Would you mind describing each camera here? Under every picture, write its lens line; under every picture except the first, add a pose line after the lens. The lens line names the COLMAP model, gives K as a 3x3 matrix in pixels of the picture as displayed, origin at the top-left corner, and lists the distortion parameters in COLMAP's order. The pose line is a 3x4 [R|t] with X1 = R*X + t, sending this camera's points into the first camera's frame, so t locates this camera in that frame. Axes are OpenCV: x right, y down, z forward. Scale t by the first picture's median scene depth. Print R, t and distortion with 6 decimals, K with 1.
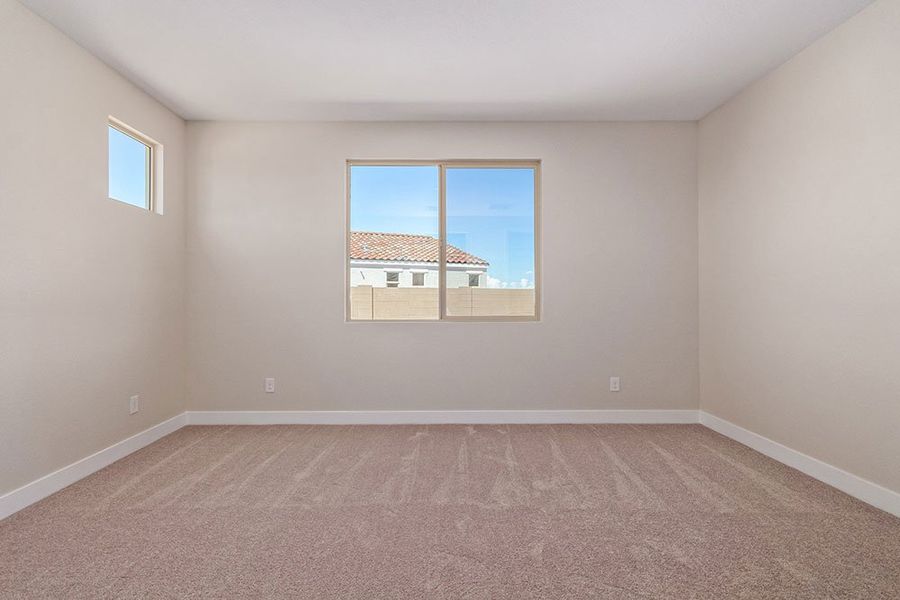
lens RADIAL K [[427.0, 0, 452.5], [0, 427.0, 301.7], [0, 0, 1]] dist [0.000124, -0.000599]
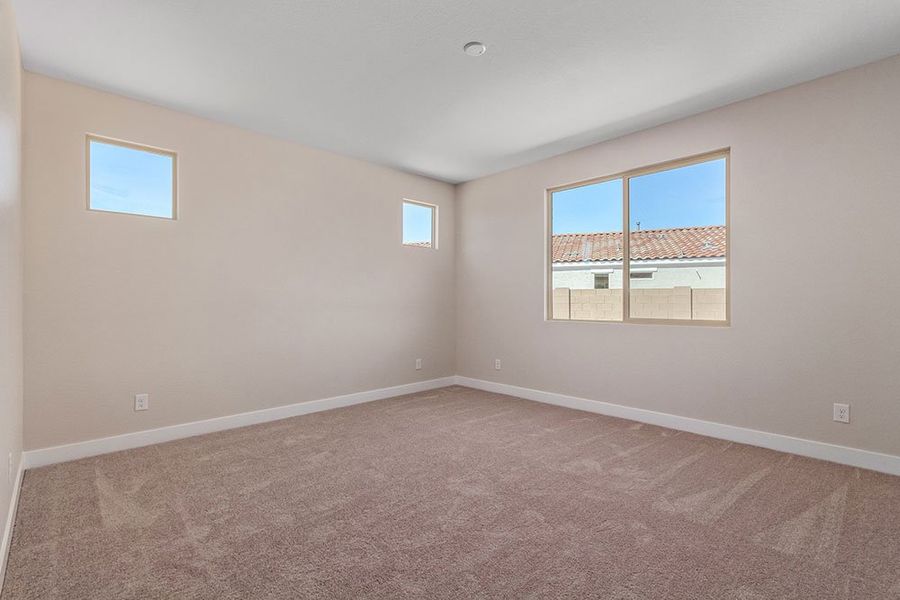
lens RADIAL K [[427.0, 0, 452.7], [0, 427.0, 303.1], [0, 0, 1]] dist [0.000124, -0.000599]
pose [[0.677930, 0.002225, -0.735123, 0.484605], [-0.003107, 0.999995, 0.000161, -0.002181], [0.735120, 0.002175, 0.677934, -0.039892]]
